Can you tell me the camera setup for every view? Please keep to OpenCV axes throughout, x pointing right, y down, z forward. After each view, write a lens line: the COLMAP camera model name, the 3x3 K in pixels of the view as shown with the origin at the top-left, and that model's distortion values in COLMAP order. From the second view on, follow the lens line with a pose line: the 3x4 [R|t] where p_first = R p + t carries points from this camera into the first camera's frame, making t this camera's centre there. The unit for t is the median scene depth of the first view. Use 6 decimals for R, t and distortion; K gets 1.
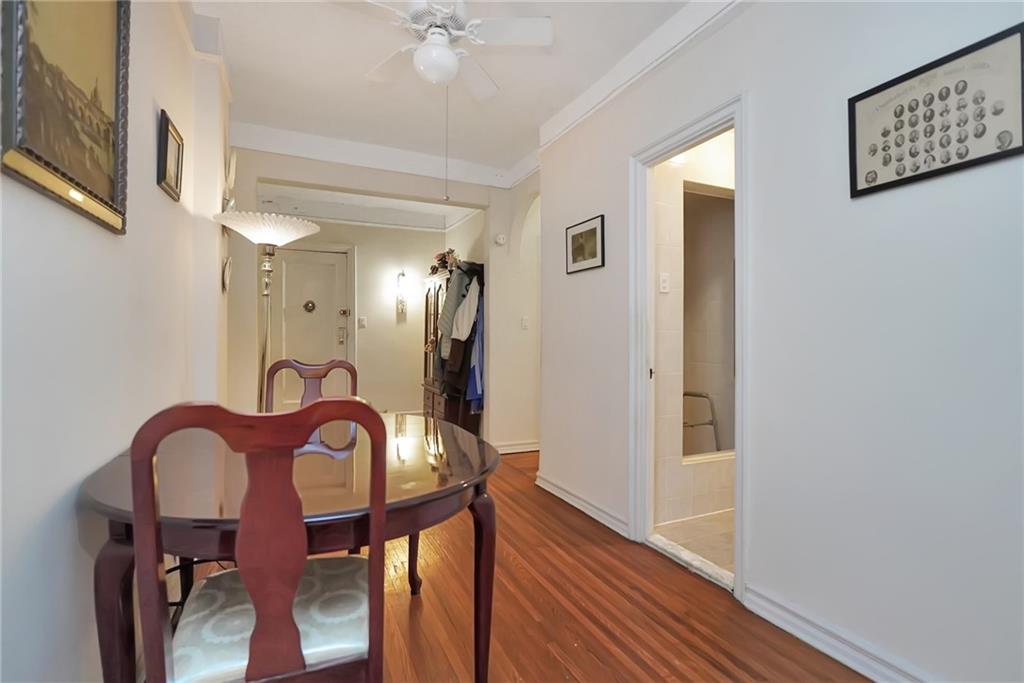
lens RADIAL K [[469.0, 0, 512.0], [0, 469.0, 341.5], [0, 0, 1]] dist [-0.005033, 0.000695]
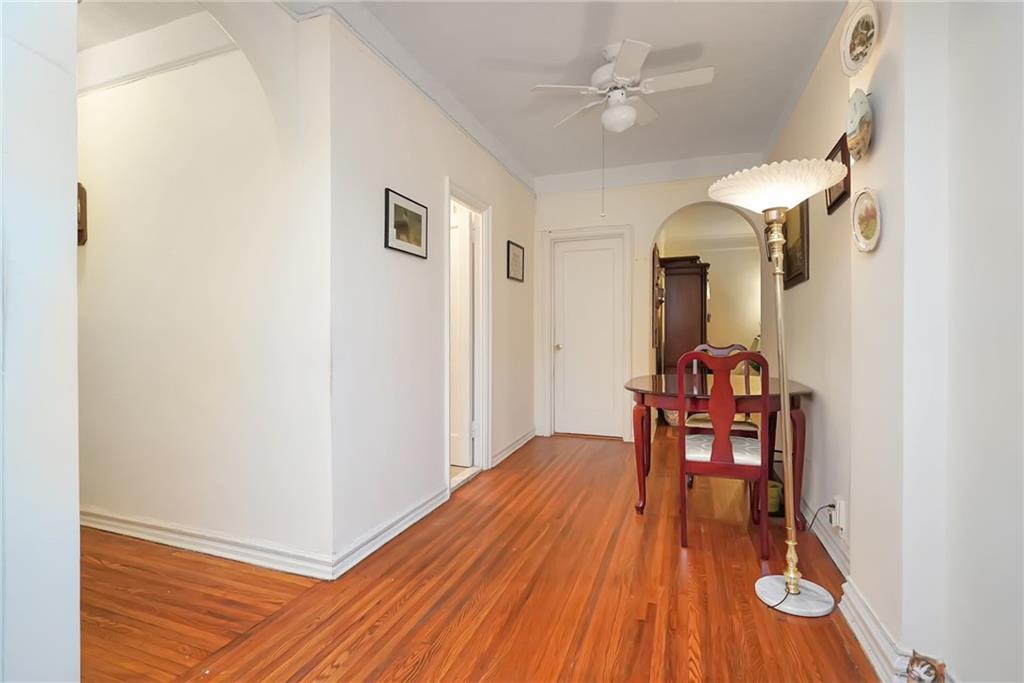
lens RADIAL K [[512.3, 0, 484.0], [0, 512.3, 339.4], [0, 0, 1]] dist [-0.002647, 0.000685]
pose [[-0.688240, -0.009221, 0.725424, -0.662550], [0.005208, 0.999831, 0.017651, -0.006577], [-0.725464, 0.015926, -0.688076, 1.601496]]
